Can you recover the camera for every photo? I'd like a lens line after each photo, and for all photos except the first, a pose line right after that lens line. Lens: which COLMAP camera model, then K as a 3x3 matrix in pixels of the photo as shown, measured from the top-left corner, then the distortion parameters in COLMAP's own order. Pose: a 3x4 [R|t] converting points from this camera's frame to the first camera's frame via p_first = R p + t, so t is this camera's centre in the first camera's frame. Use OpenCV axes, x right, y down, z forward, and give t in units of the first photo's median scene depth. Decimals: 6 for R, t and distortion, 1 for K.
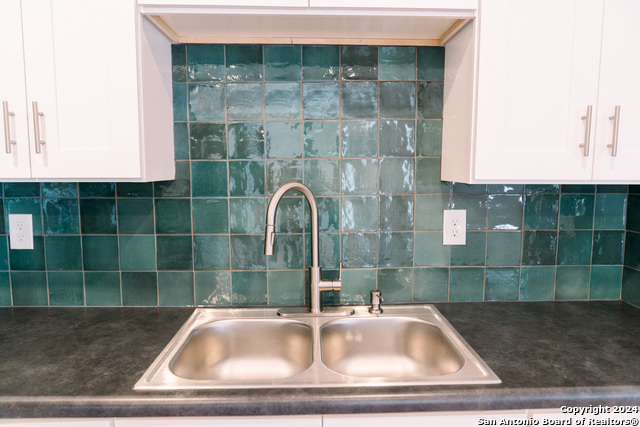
lens RADIAL K [[428.8, 0, 320.0], [0, 428.8, 213.5], [0, 0, 1]] dist [-0.005883, 0.001357]
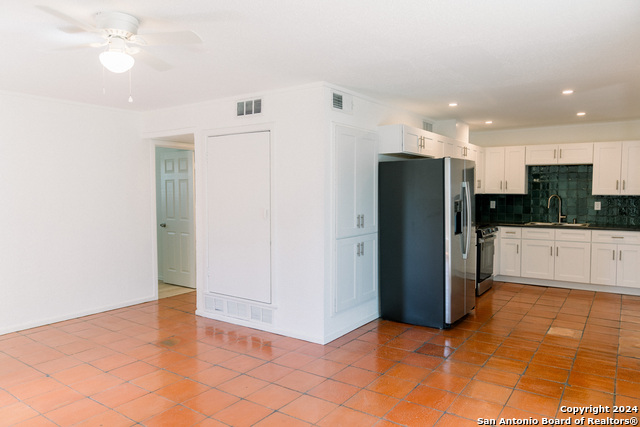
lens RADIAL K [[439.4, 0, 328.6], [0, 439.4, 213.5], [0, 0, 1]] dist [-0.008471, -0.000077]
pose [[0.812864, 0.032179, -0.581564, 0.682278], [-0.062908, 0.997482, -0.032736, 0.423415], [0.579047, 0.063195, 0.812841, -4.116704]]
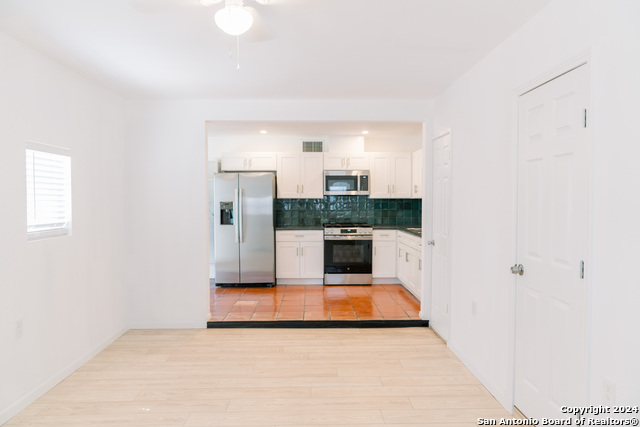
lens RADIAL K [[428.8, 0, 320.0], [0, 428.8, 213.5], [0, 0, 1]] dist [-0.005883, 0.001357]
pose [[-0.004486, 0.035199, -0.999370, 4.017351], [-0.099412, 0.994414, 0.035471, 0.044595], [0.995036, 0.099509, -0.000961, -0.219577]]
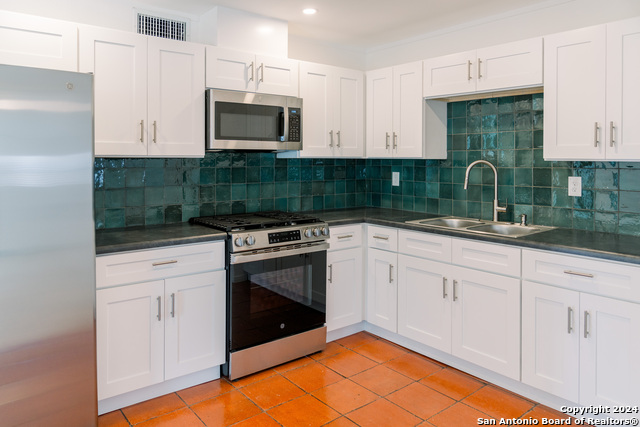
lens RADIAL K [[458.1, 0, 317.0], [0, 458.1, 157.2], [0, 0, 1]] dist [-0.000189, -0.000396]
pose [[0.605221, 0.002384, -0.796054, 1.206021], [-0.085751, 0.994372, -0.062217, 0.126105], [0.791425, 0.105918, 0.602020, -1.044319]]
